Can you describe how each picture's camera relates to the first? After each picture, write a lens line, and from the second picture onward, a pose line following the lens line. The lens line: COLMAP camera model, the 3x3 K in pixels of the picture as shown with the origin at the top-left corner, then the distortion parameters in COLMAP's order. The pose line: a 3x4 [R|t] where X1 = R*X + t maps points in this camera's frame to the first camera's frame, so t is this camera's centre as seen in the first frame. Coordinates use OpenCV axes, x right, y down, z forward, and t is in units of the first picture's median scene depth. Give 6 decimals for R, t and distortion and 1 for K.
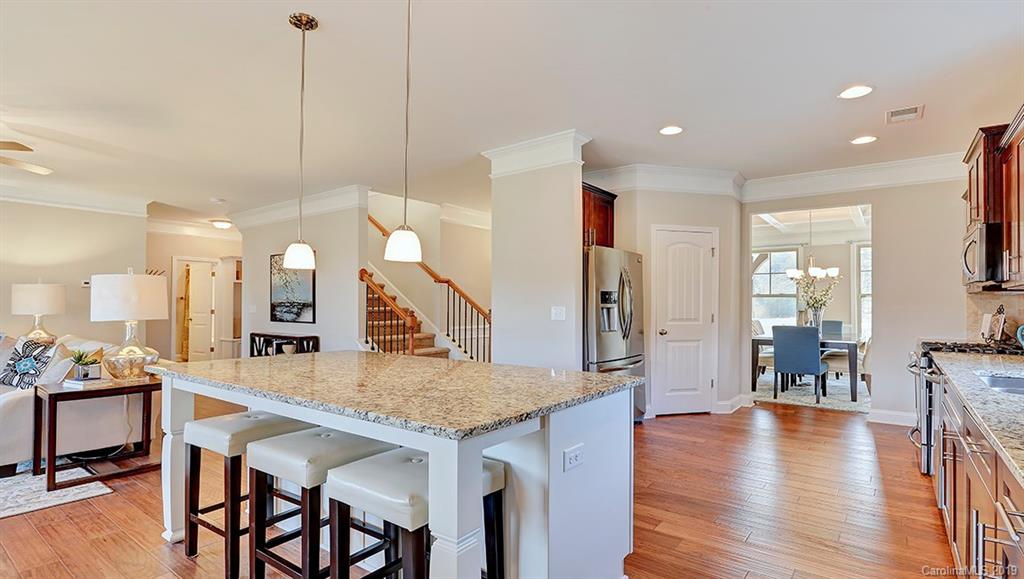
lens RADIAL K [[505.5, 0, 512.7], [0, 505.5, 292.6], [0, 0, 1]] dist [-0.011284, 0.000240]
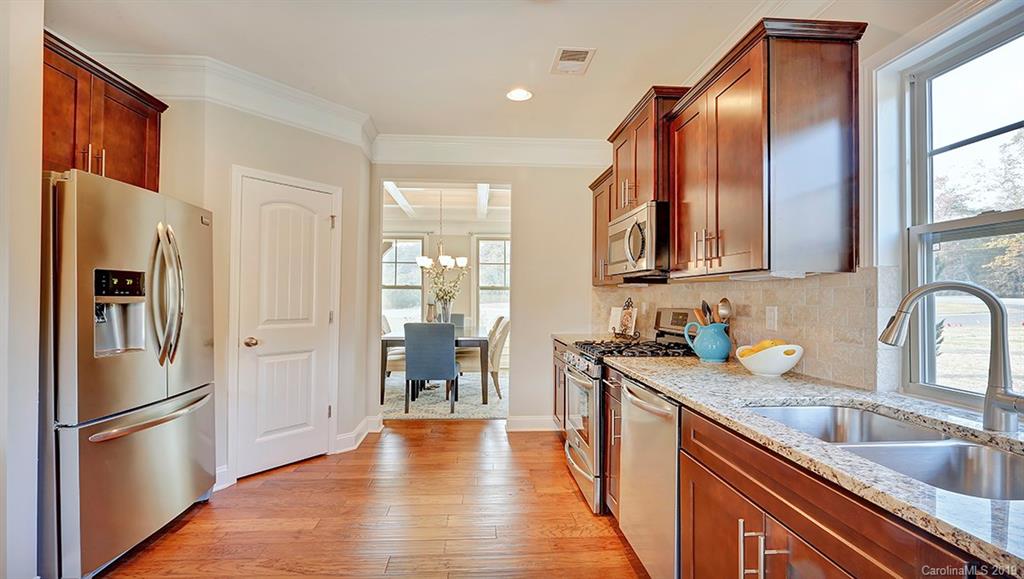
lens RADIAL K [[505.5, 0, 512.7], [0, 505.5, 292.6], [0, 0, 1]] dist [-0.011284, 0.000240]
pose [[0.753552, 0.005649, 0.657364, 0.118213], [-0.016615, 0.999807, 0.010454, 0.005316], [-0.657178, -0.018800, 0.753501, 0.289778]]
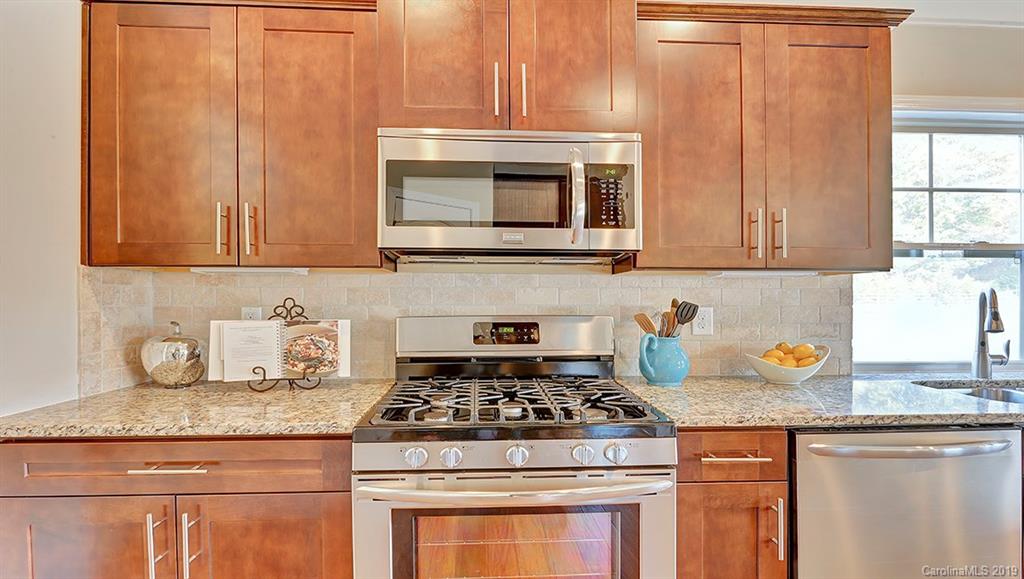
lens RADIAL K [[505.5, 0, 512.7], [0, 505.5, 292.6], [0, 0, 1]] dist [-0.011284, 0.000240]
pose [[-0.646053, -0.011054, 0.763213, 0.354331], [-0.024100, 0.999692, -0.005921, 0.011812], [-0.762912, -0.022219, -0.646120, 0.791652]]
